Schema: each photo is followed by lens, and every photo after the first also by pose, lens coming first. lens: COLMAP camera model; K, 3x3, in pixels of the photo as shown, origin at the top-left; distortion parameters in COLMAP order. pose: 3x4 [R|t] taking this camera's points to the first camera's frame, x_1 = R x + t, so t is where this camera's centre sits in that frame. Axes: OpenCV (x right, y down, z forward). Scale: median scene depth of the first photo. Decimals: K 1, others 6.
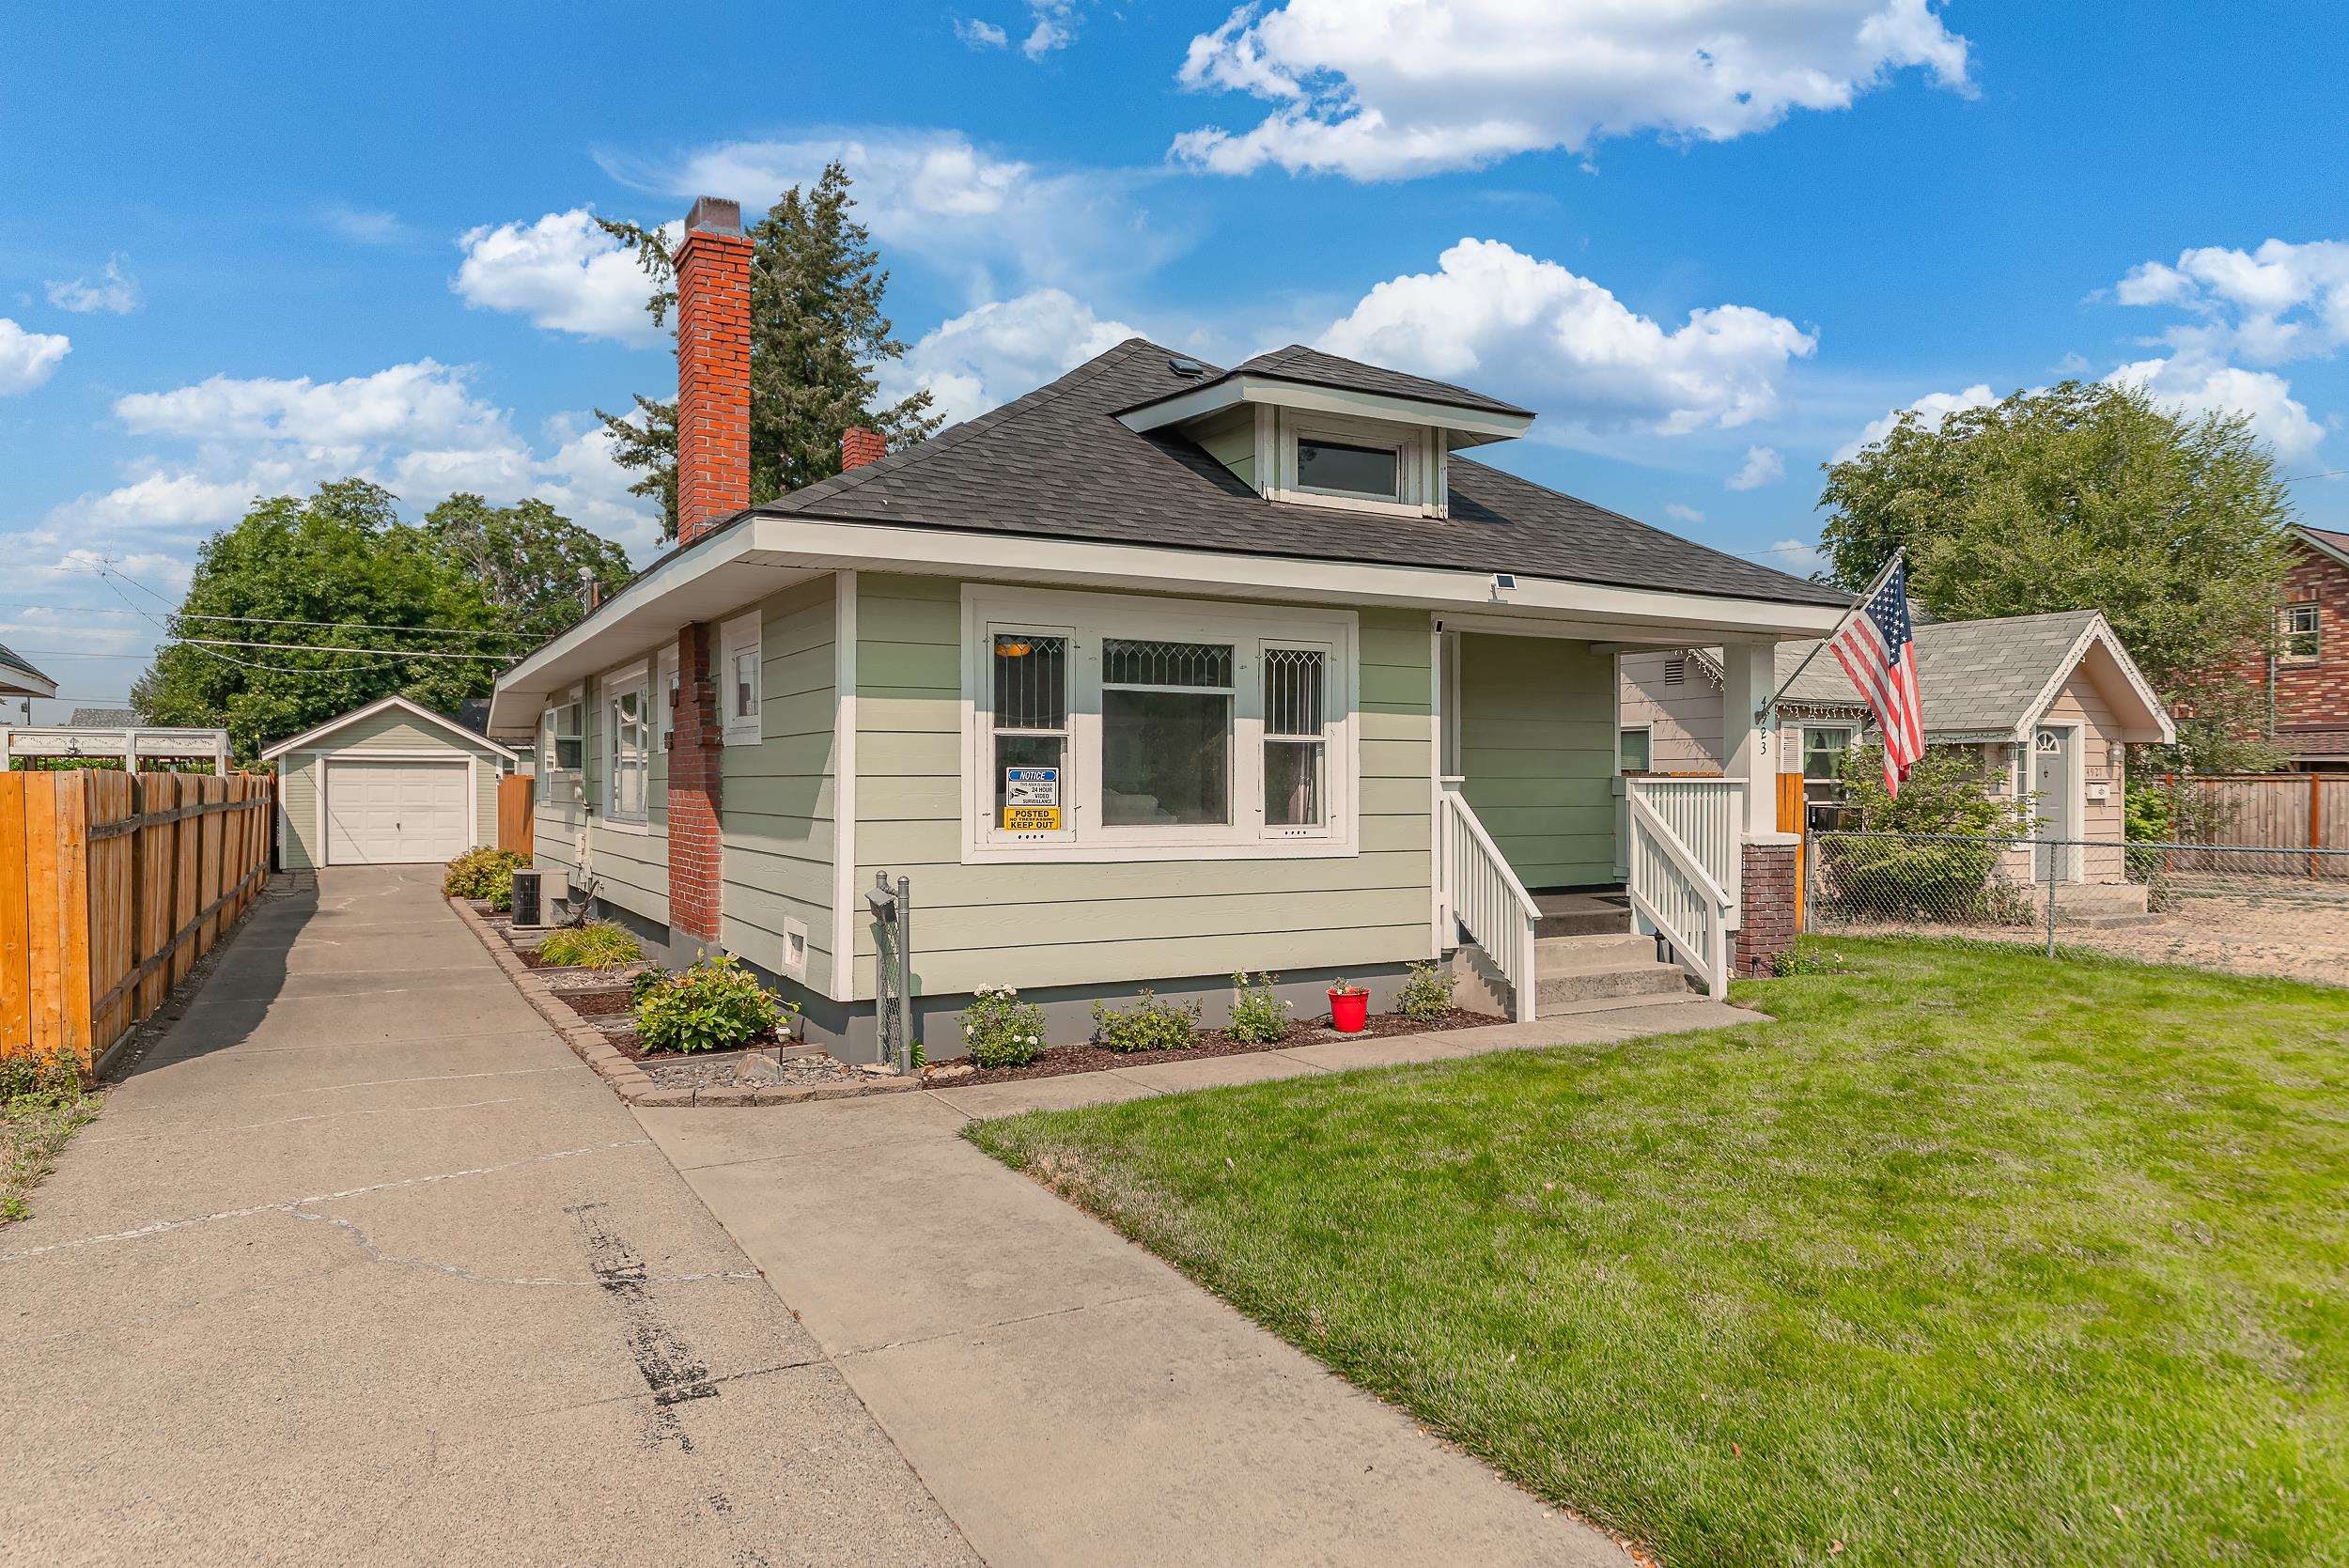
lens RADIAL K [[1551.4, 0, 1186.2], [0, 1551.4, 778.9], [0, 0, 1]] dist [0.010201, -0.006218]
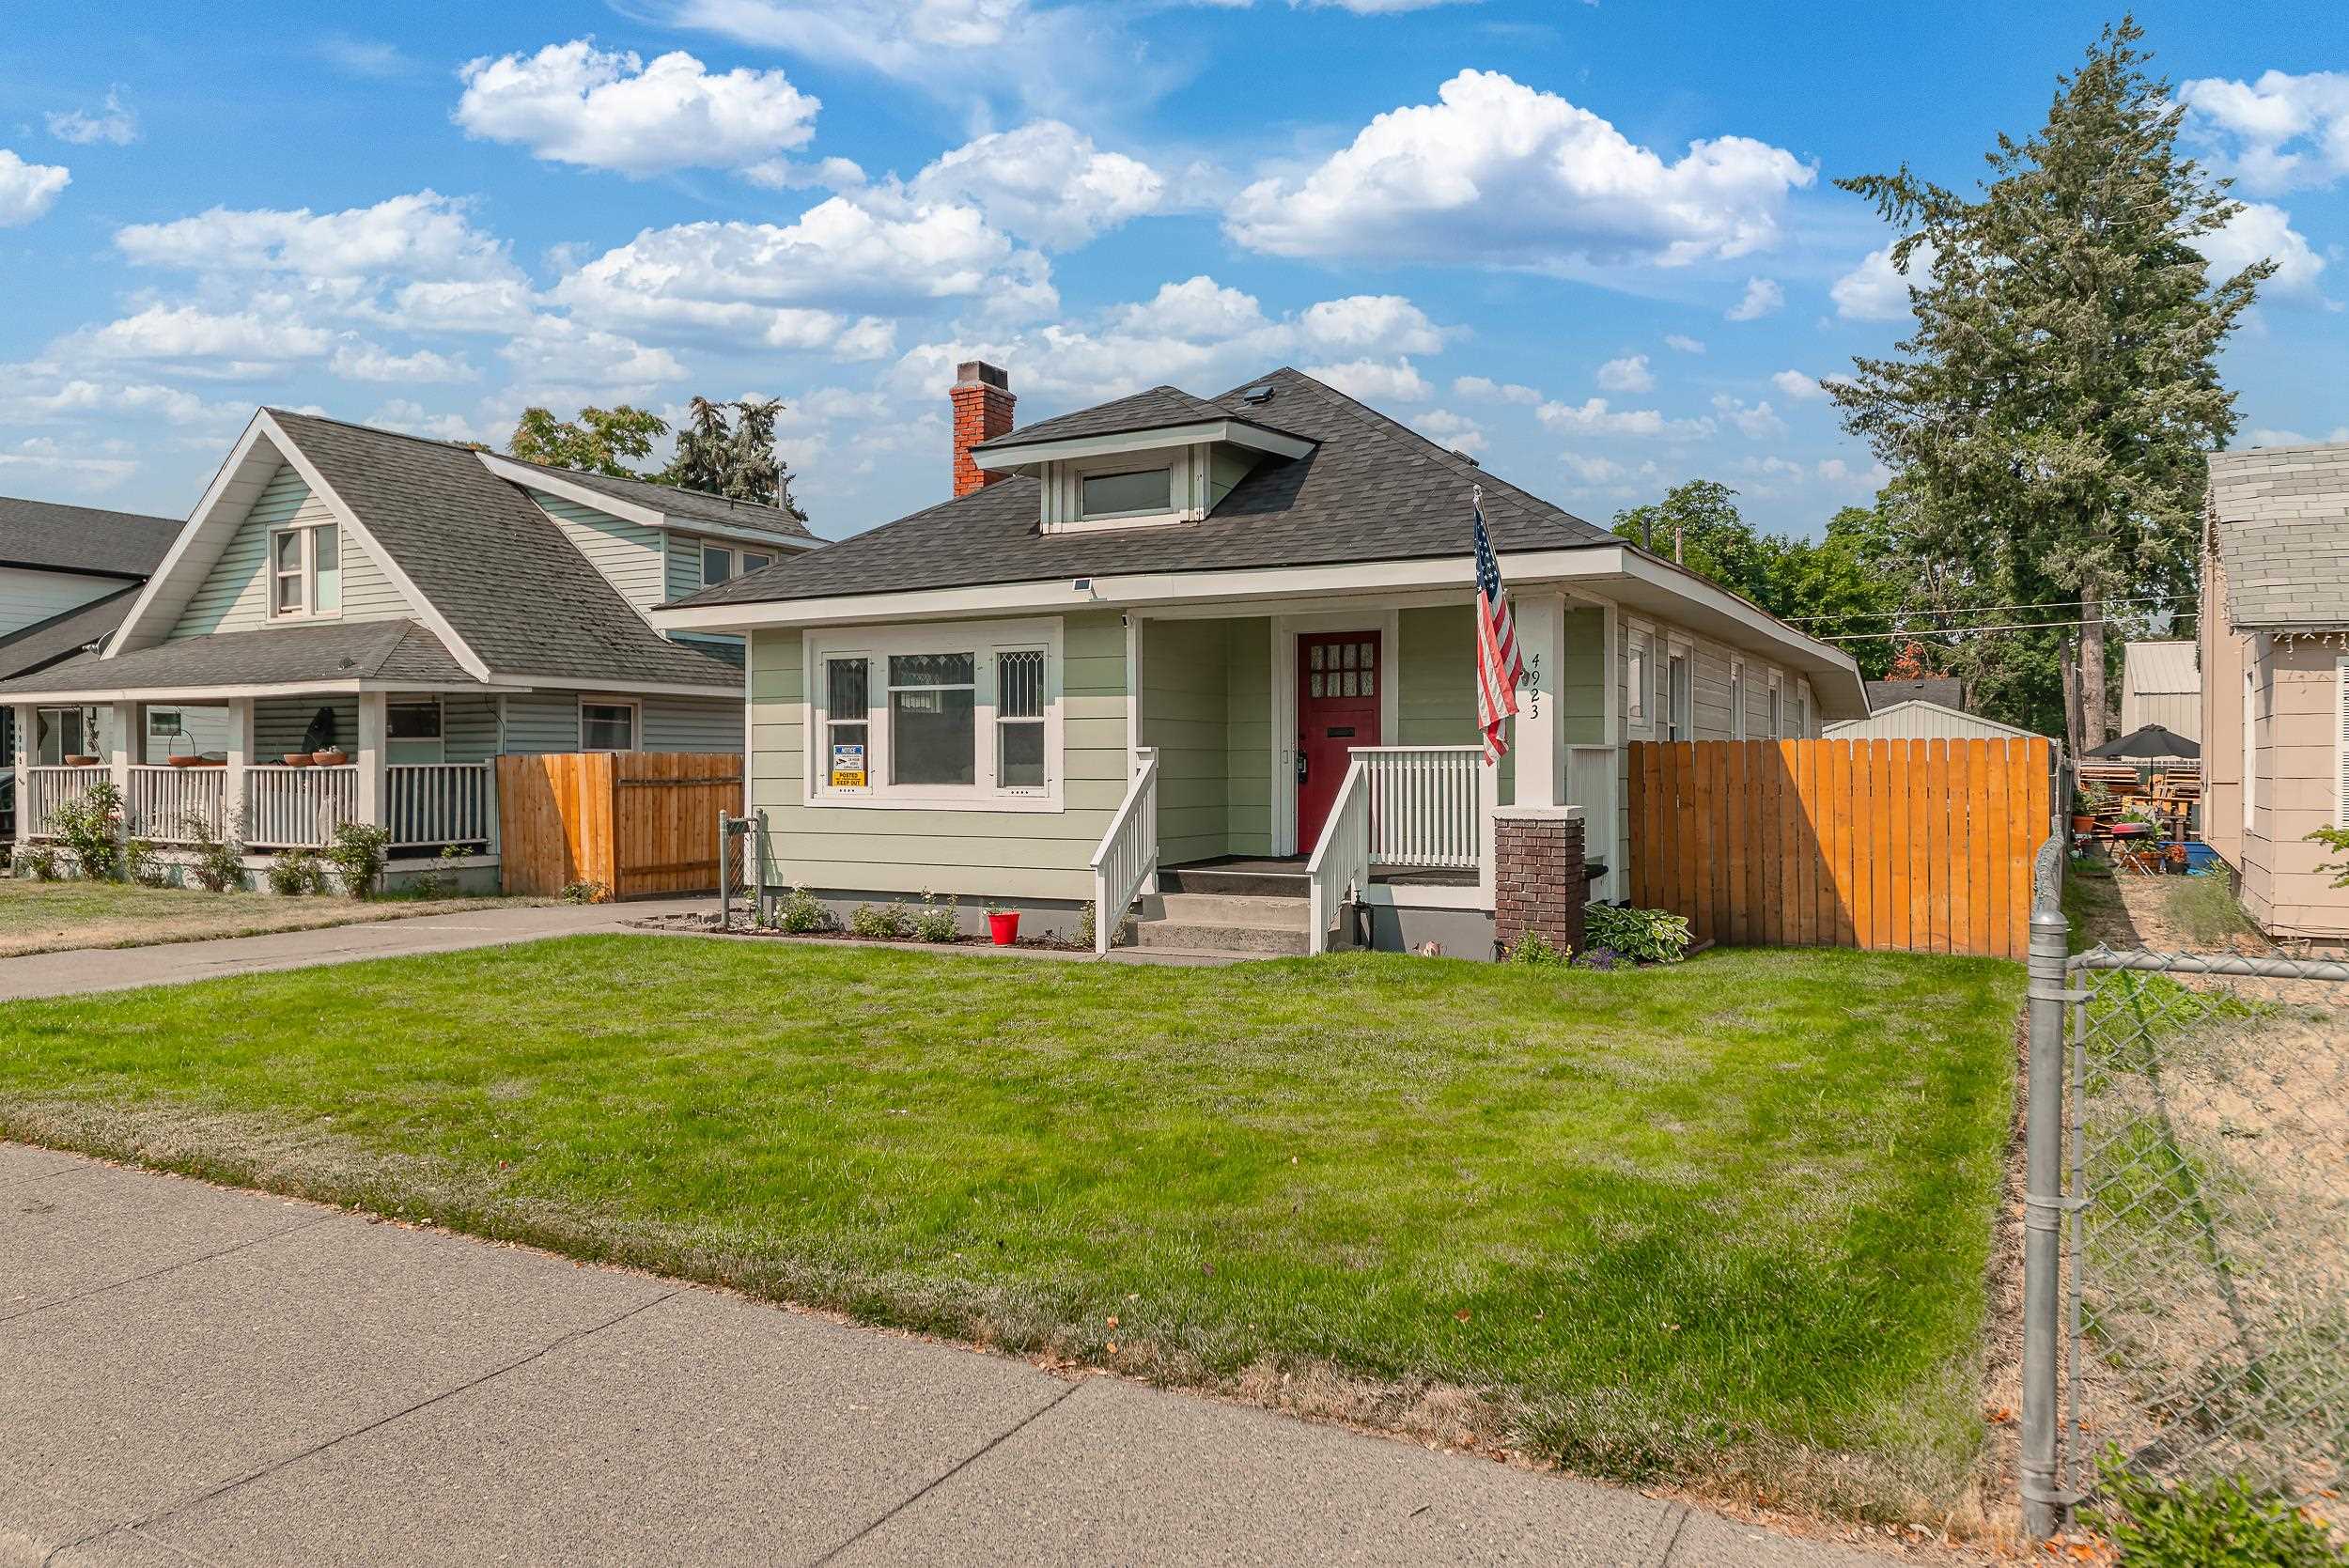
lens RADIAL K [[1772.1, 0, 1185.2], [0, 1772.1, 745.9], [0, 0, 1]] dist [0.004328, 0.021771]
pose [[0.536896, -0.015458, -0.843507, 1.150174], [0.004695, 0.999871, -0.015334, 0.015770], [0.843636, 0.004273, 0.536899, 0.266024]]
